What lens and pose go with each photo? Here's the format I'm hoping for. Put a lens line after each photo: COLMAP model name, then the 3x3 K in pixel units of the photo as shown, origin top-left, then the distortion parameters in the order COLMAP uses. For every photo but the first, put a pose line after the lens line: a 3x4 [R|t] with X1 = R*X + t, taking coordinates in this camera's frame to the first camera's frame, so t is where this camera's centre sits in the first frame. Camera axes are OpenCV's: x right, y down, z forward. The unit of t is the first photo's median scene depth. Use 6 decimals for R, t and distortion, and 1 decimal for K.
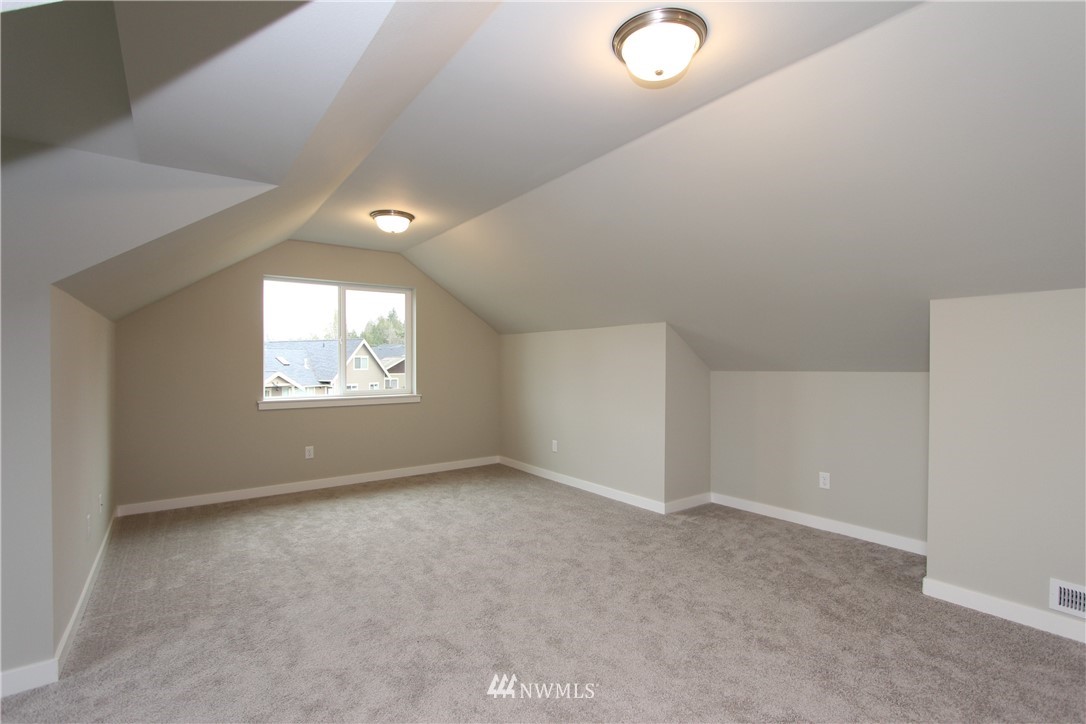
lens RADIAL K [[501.4, 0, 545.5], [0, 501.4, 365.6], [0, 0, 1]] dist [-0.016923, 0.001687]
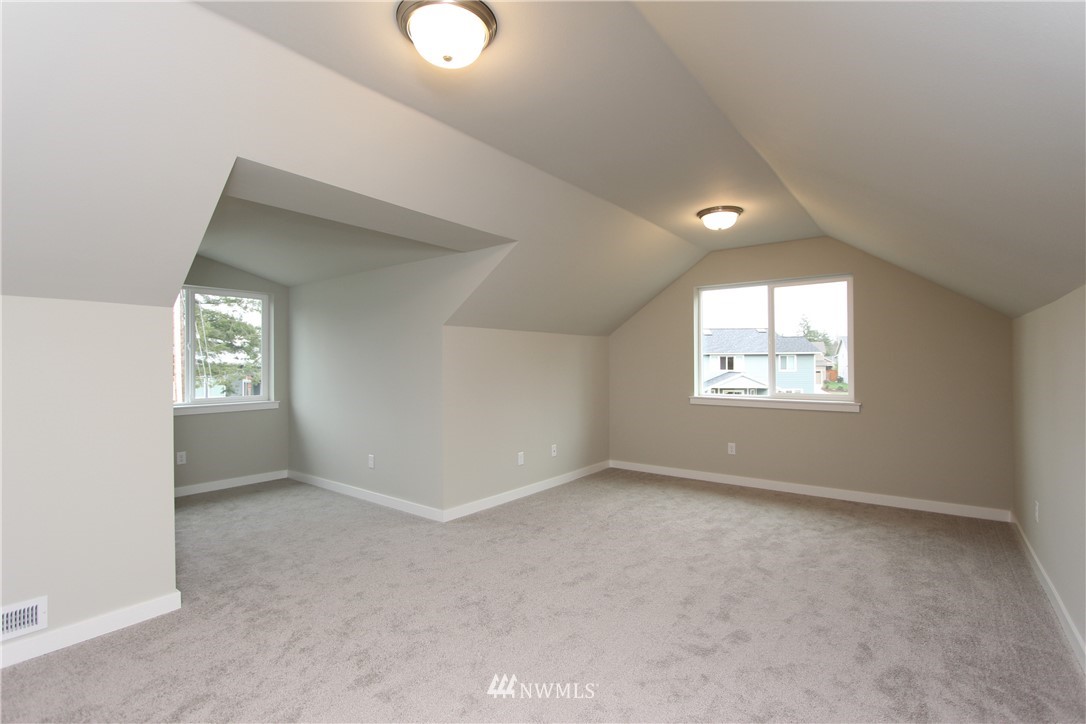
lens RADIAL K [[501.4, 0, 545.3], [0, 501.4, 359.1], [0, 0, 1]] dist [-0.016923, 0.001687]
pose [[0.270856, -0.005891, -0.962602, 0.516966], [-0.004489, 0.999963, -0.007383, -0.005654], [0.962609, 0.006321, 0.270819, 0.399679]]
